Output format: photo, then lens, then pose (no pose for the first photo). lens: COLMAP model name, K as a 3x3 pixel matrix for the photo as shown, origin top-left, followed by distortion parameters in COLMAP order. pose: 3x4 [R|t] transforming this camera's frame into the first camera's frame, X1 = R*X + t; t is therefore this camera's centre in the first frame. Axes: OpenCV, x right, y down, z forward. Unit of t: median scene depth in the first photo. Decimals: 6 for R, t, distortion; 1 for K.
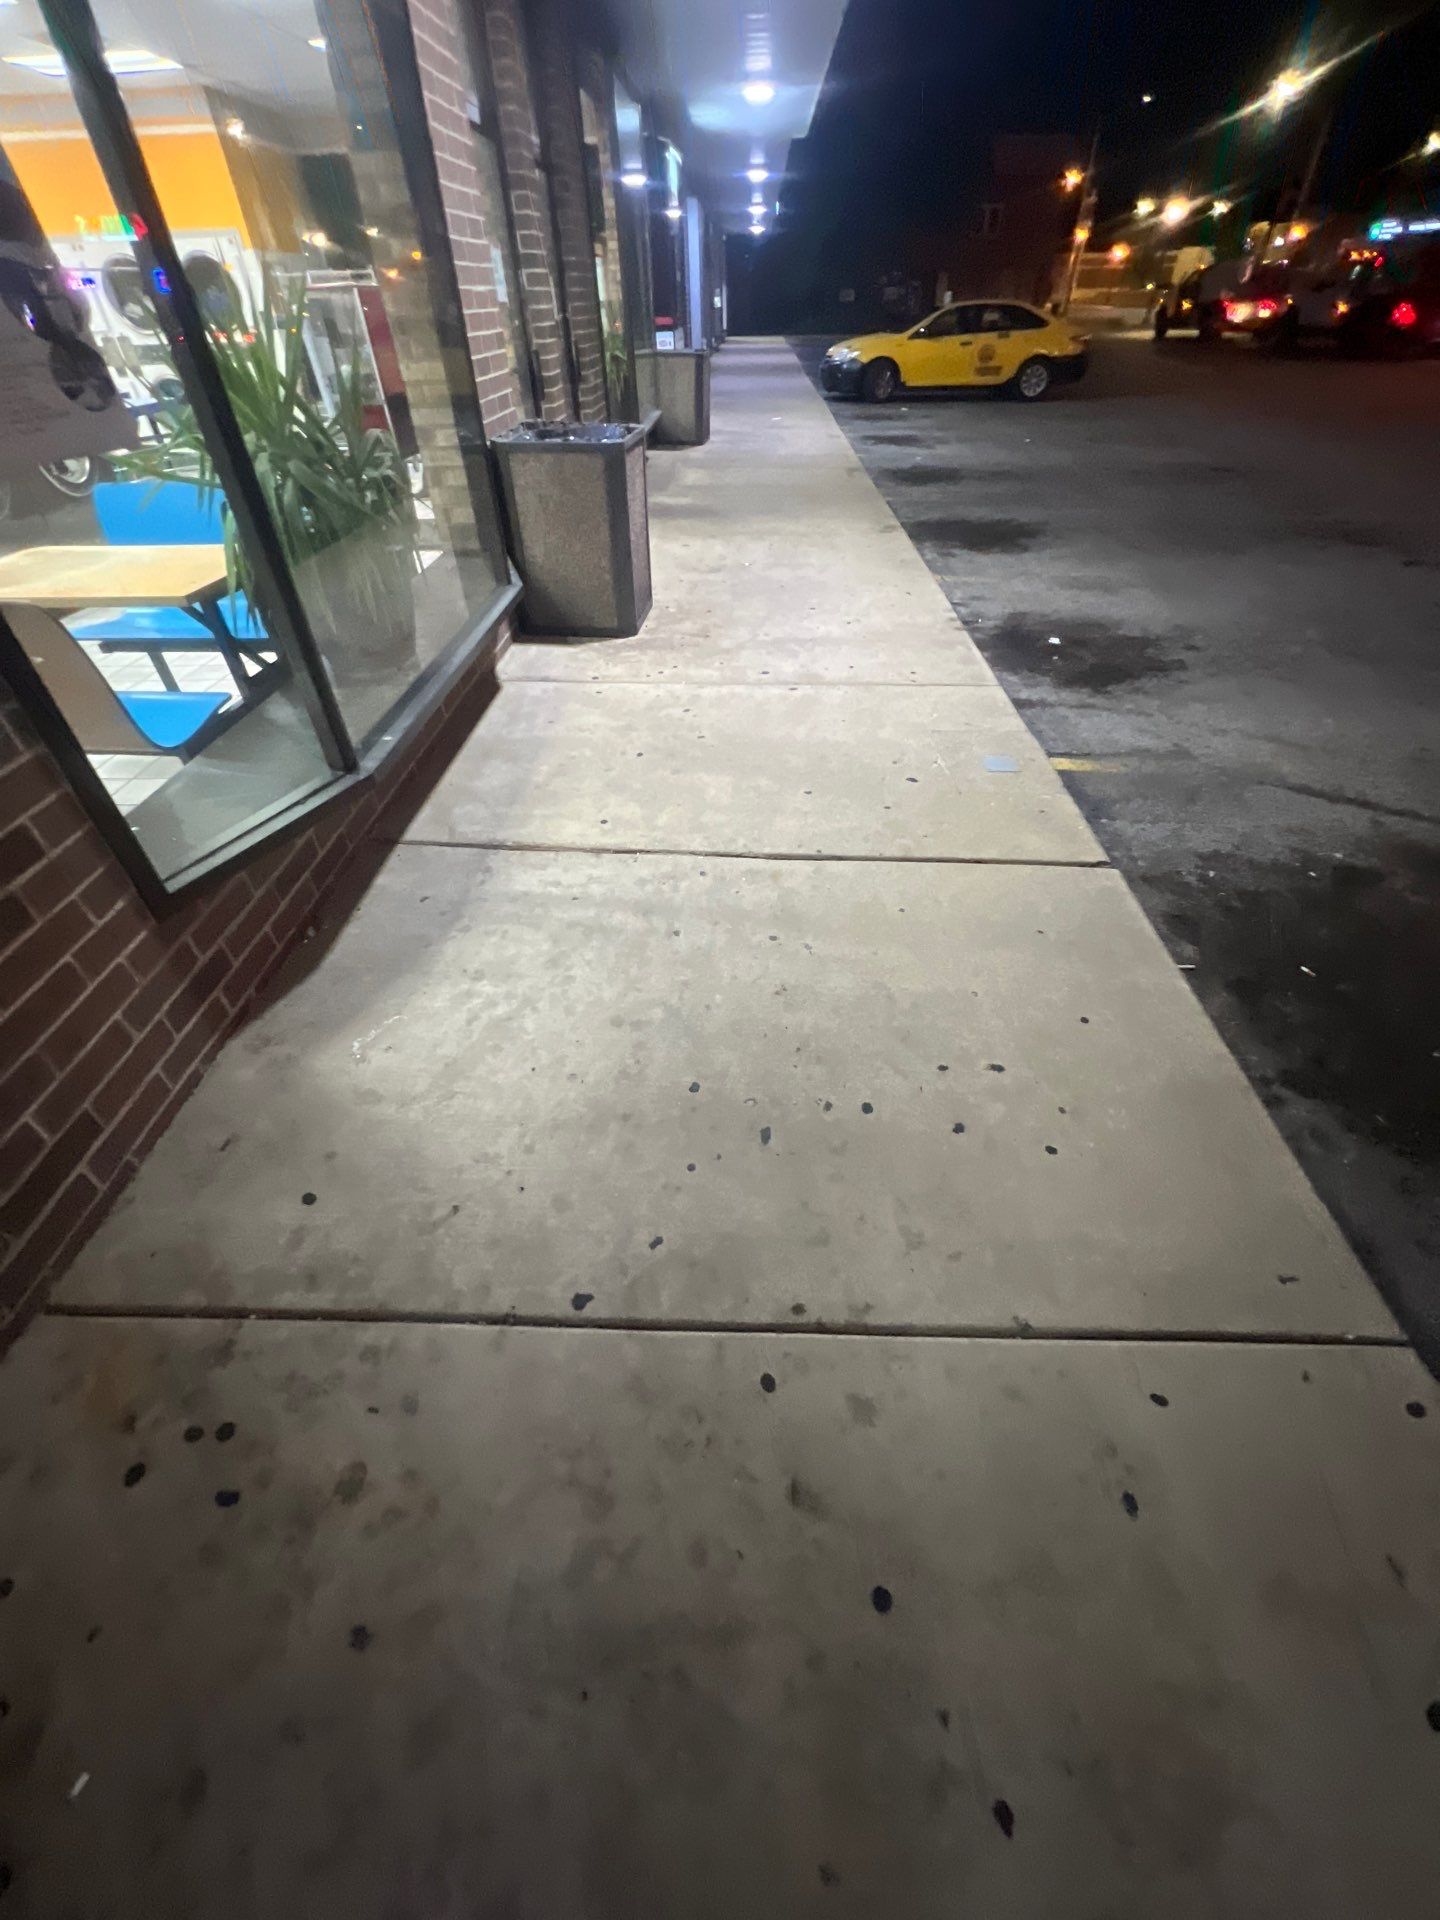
lens RADIAL K [[763.4, 0, 722.1], [0, 763.4, 959.8], [0, 0, 1]] dist [-0.000721, 0.000067]
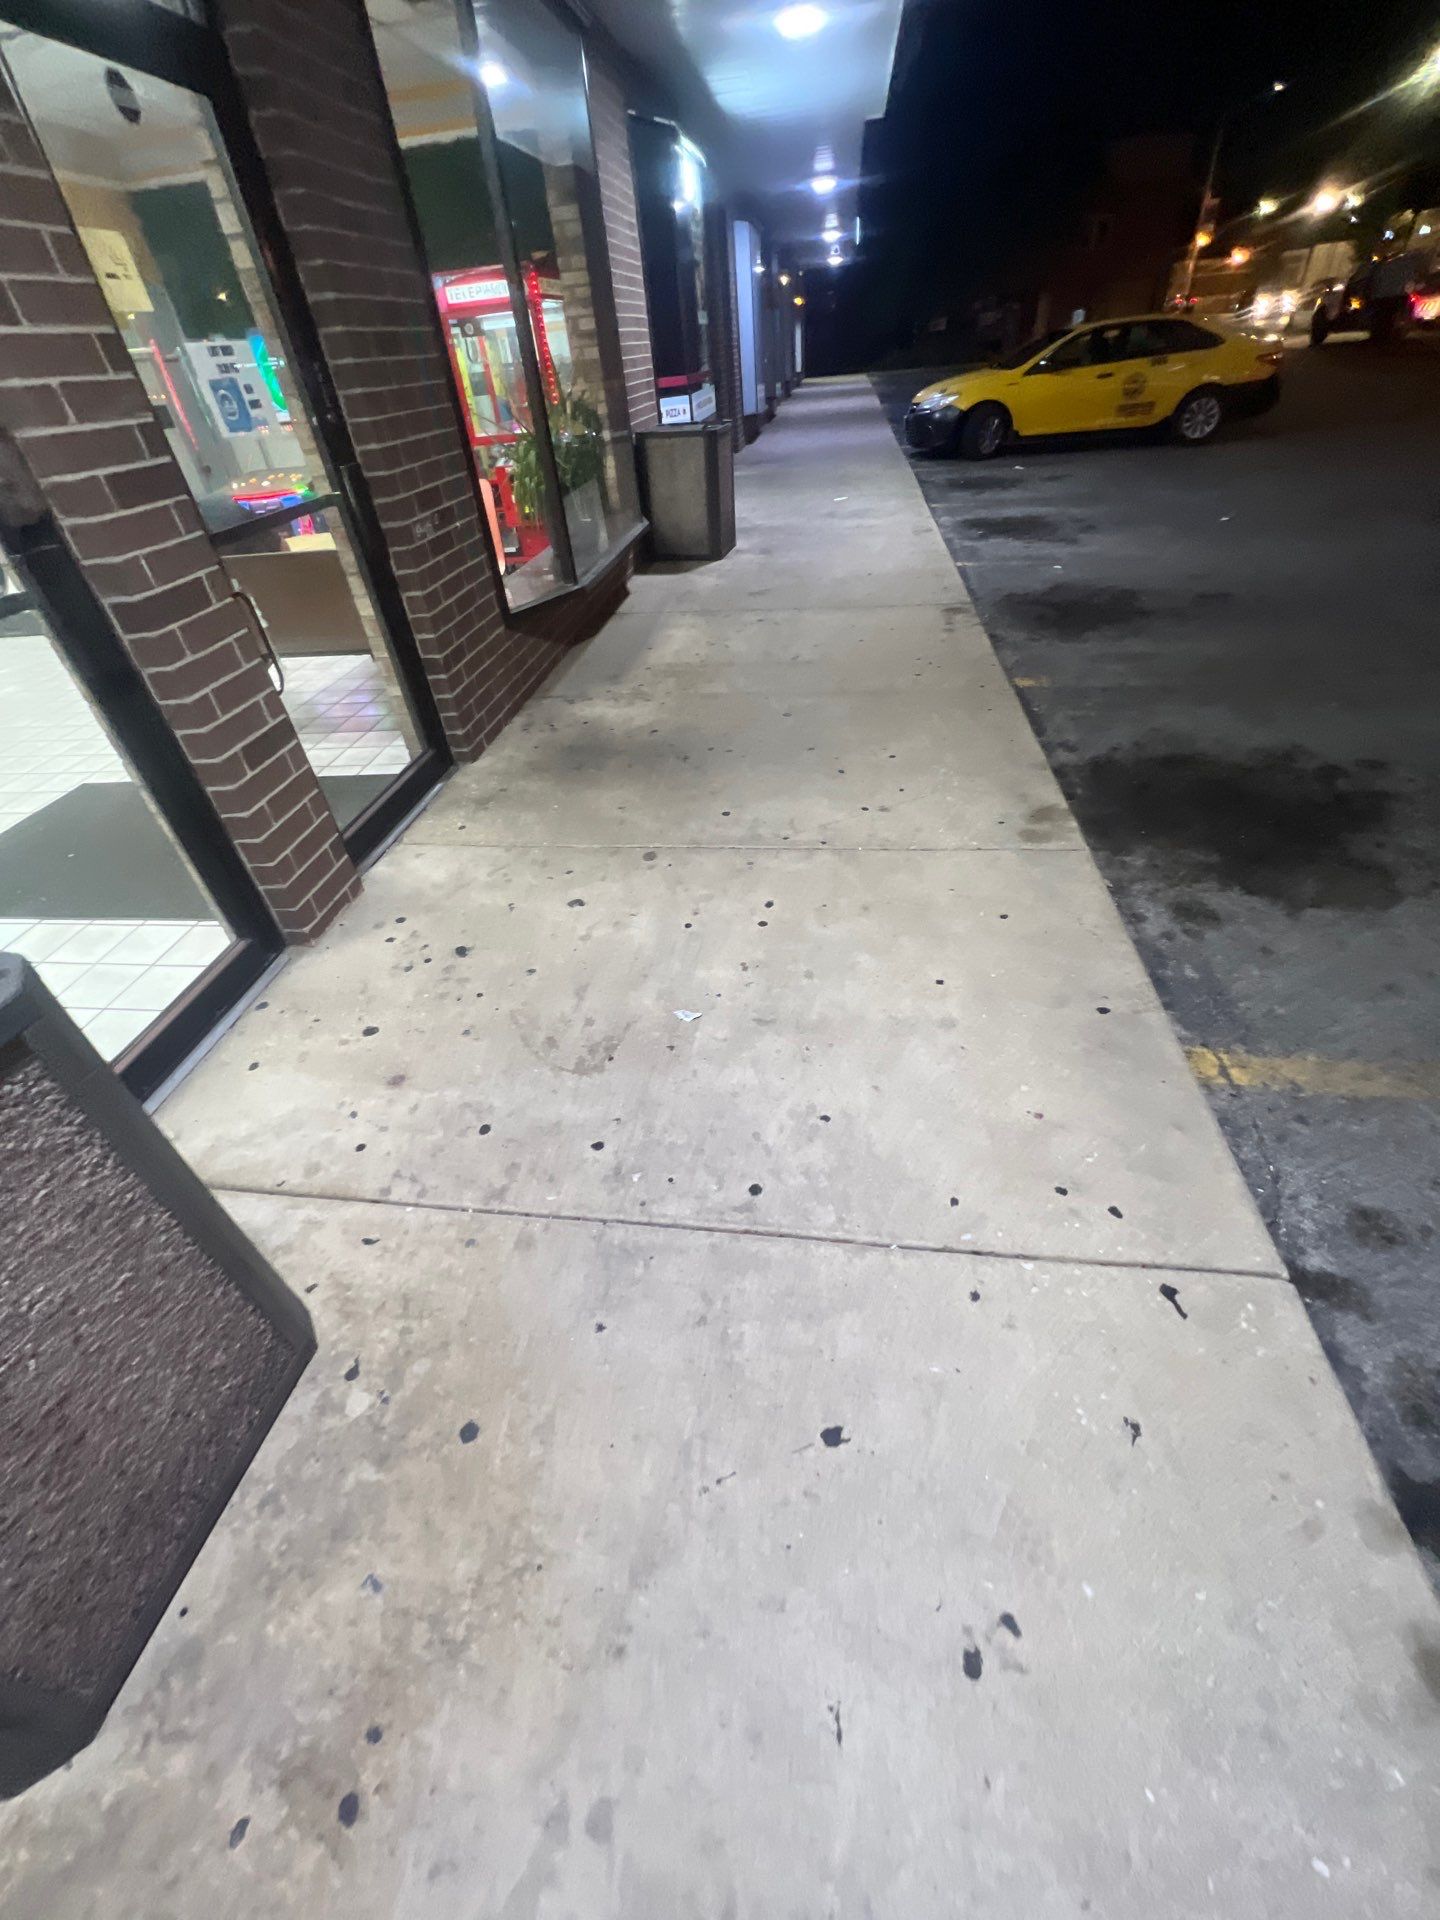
lens RADIAL K [[763.4, 0, 714.9], [0, 763.4, 958.7], [0, 0, 1]] dist [-0.000721, 0.000067]
pose [[0.993461, 0.014666, -0.113225, 0.034468], [-0.018462, 0.999300, -0.032543, -0.205215], [0.112669, 0.034421, 0.993036, 0.234591]]
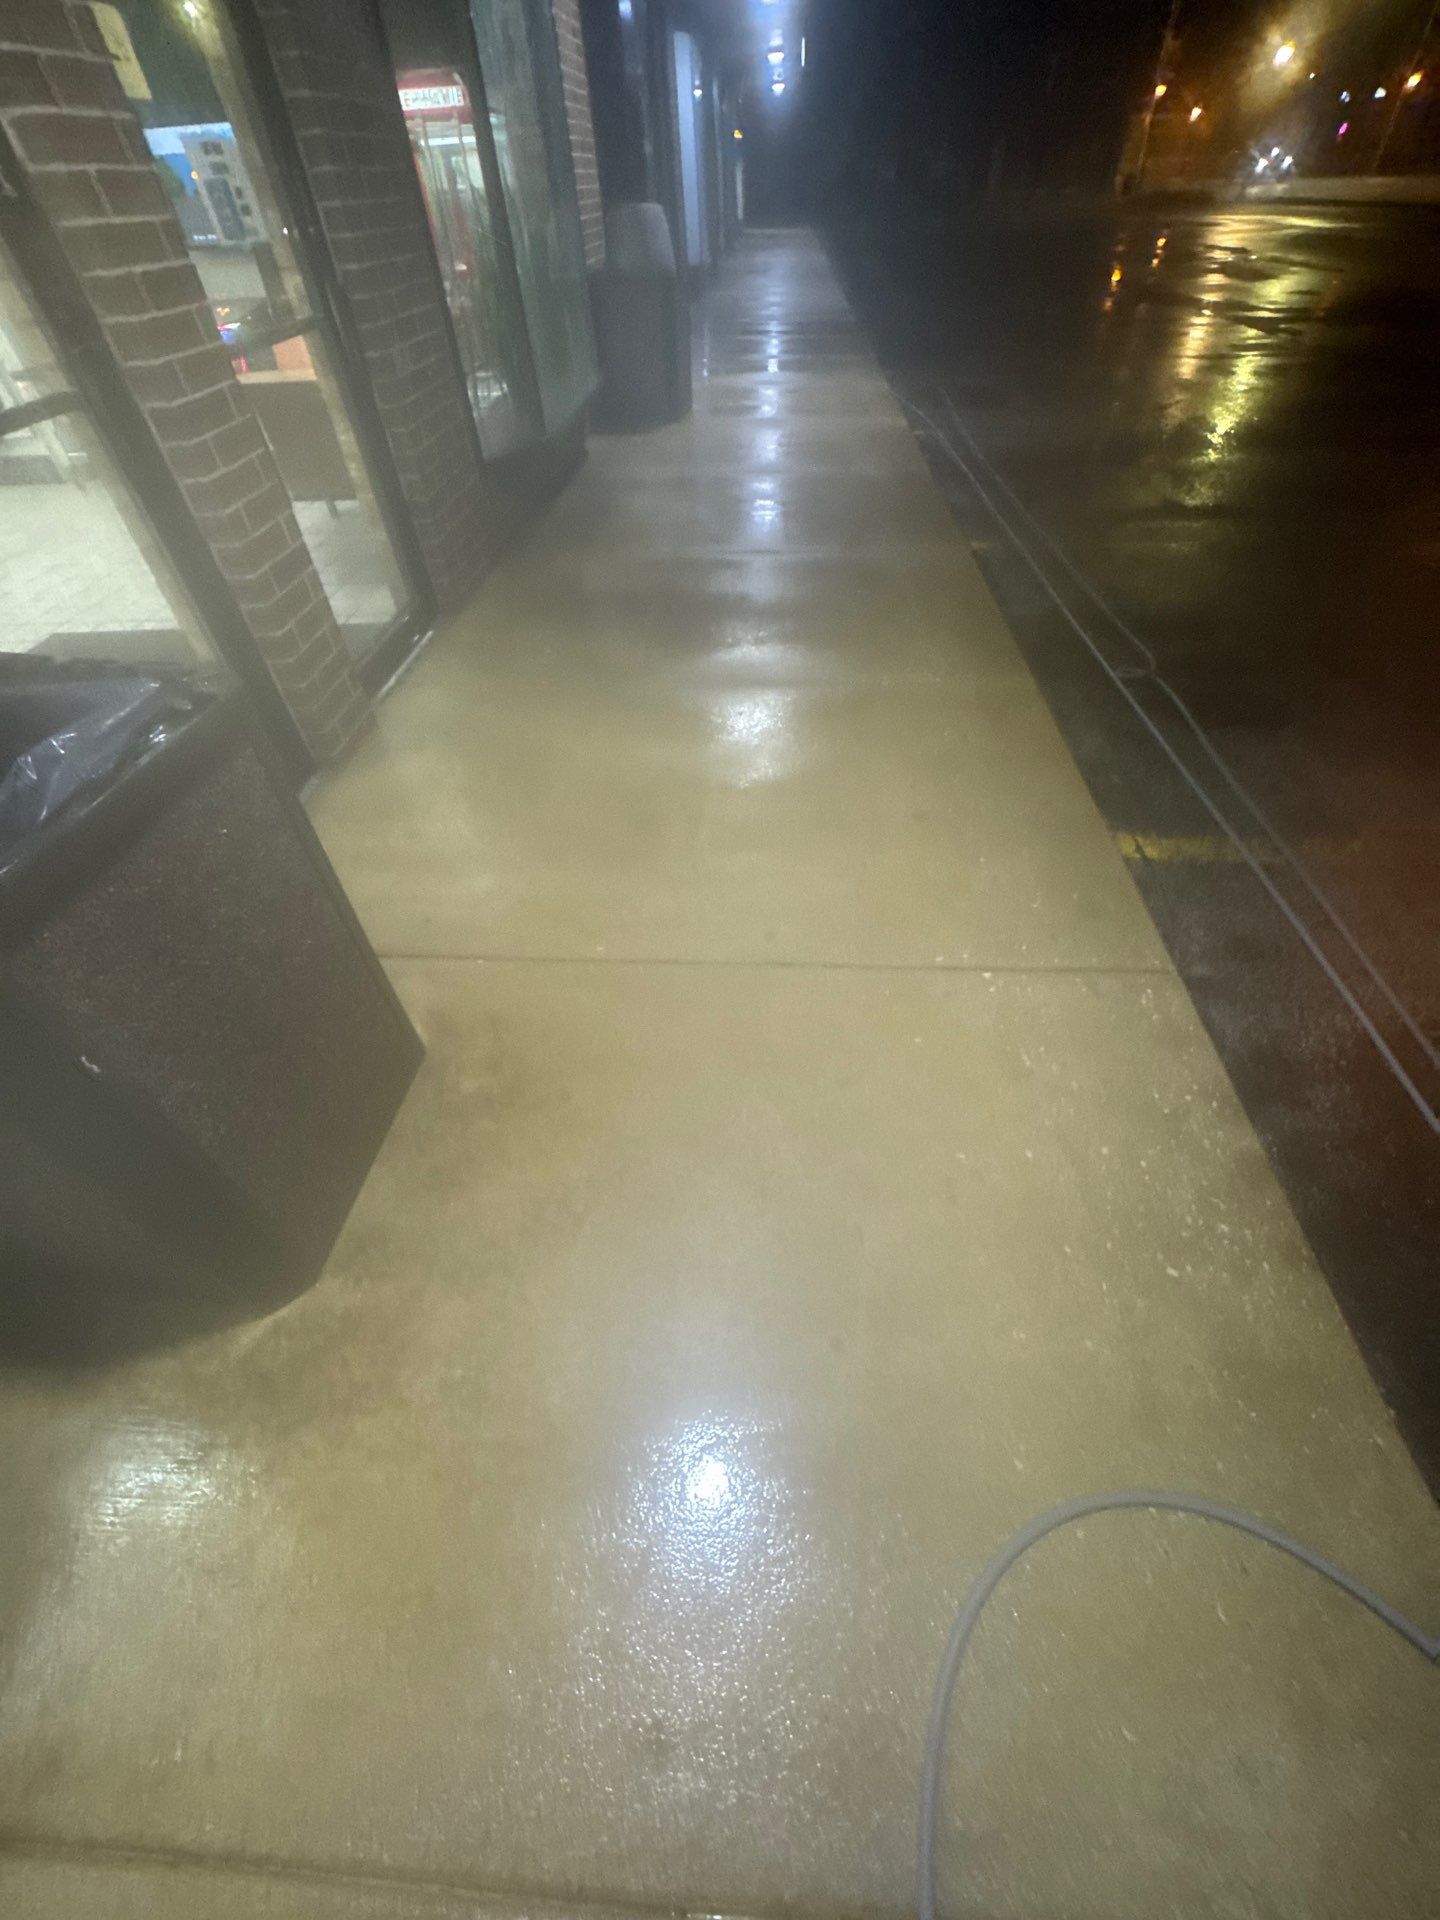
lens RADIAL K [[763.4, 0, 729.6], [0, 763.4, 957.1], [0, 0, 1]] dist [-0.000721, 0.000067]
pose [[0.999658, -0.001844, -0.026099, 0.023831], [0.003918, 0.996817, 0.079627, -0.180821], [0.025869, -0.079702, 0.996483, 0.209094]]
